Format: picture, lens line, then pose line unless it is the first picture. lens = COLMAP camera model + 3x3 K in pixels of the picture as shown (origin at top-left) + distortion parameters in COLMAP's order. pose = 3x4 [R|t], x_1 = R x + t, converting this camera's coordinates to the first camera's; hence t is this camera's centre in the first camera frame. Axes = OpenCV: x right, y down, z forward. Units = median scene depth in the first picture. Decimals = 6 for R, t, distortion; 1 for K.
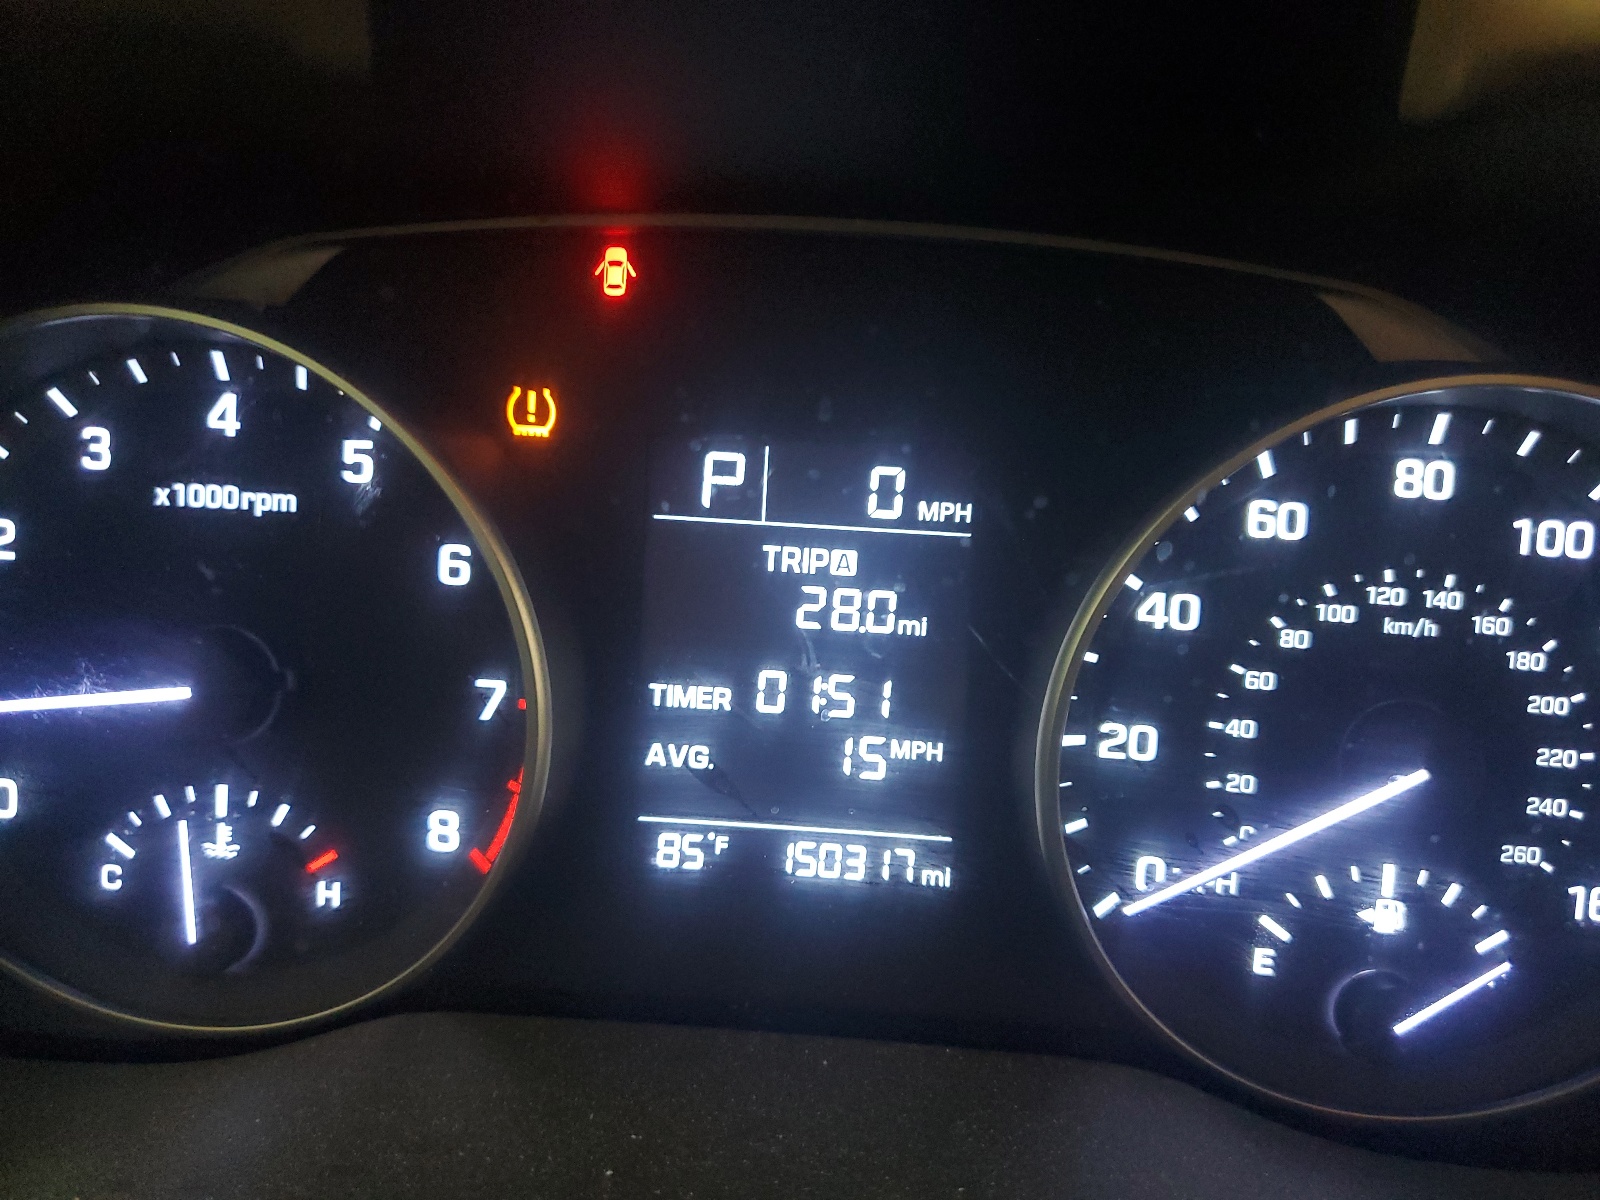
lens RADIAL K [[1221.6, 0, 802.2], [0, 1221.6, 602.0], [0, 0, 1]] dist [-0.005564, -0.001886]
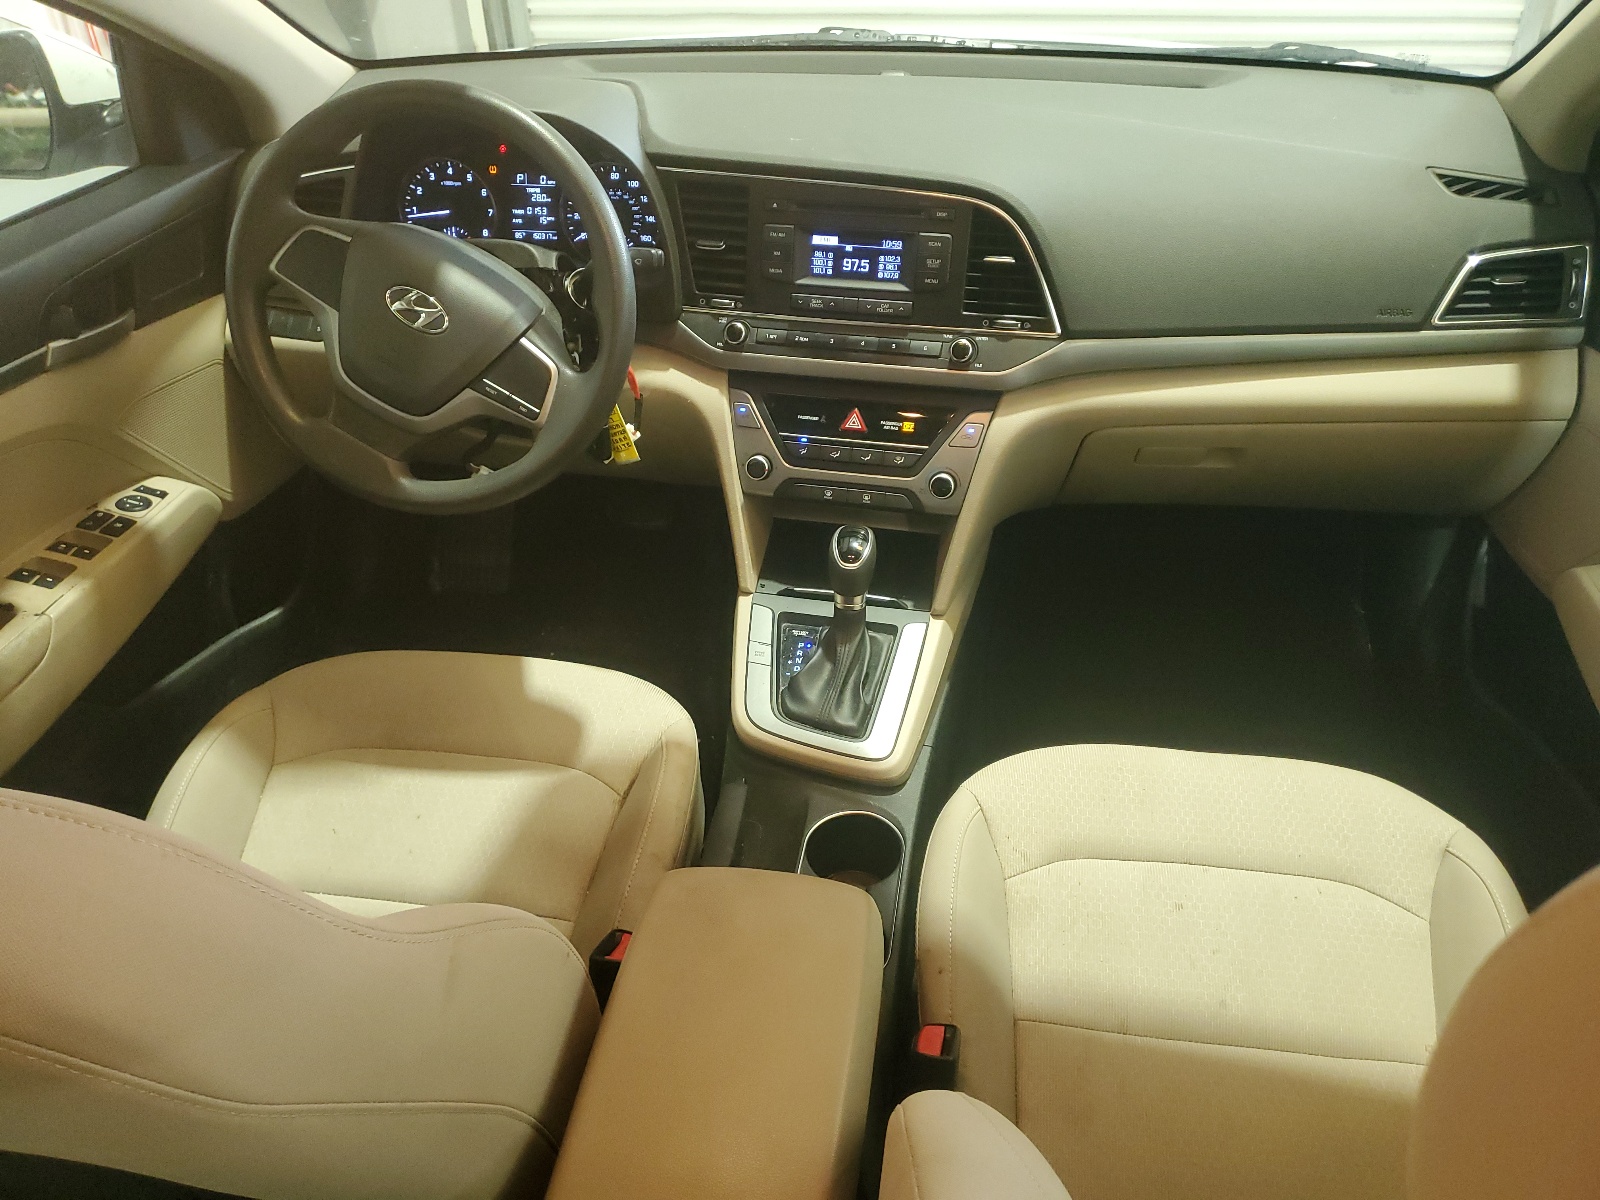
lens RADIAL K [[1221.6, 0, 796.6], [0, 1221.6, 600.1], [0, 0, 1]] dist [-0.005564, -0.001886]
pose [[0.995862, 0.003384, -0.090821, 2.131492], [0.016116, 0.976895, 0.213113, 0.784942], [0.089443, -0.213695, 0.972797, -6.107243]]
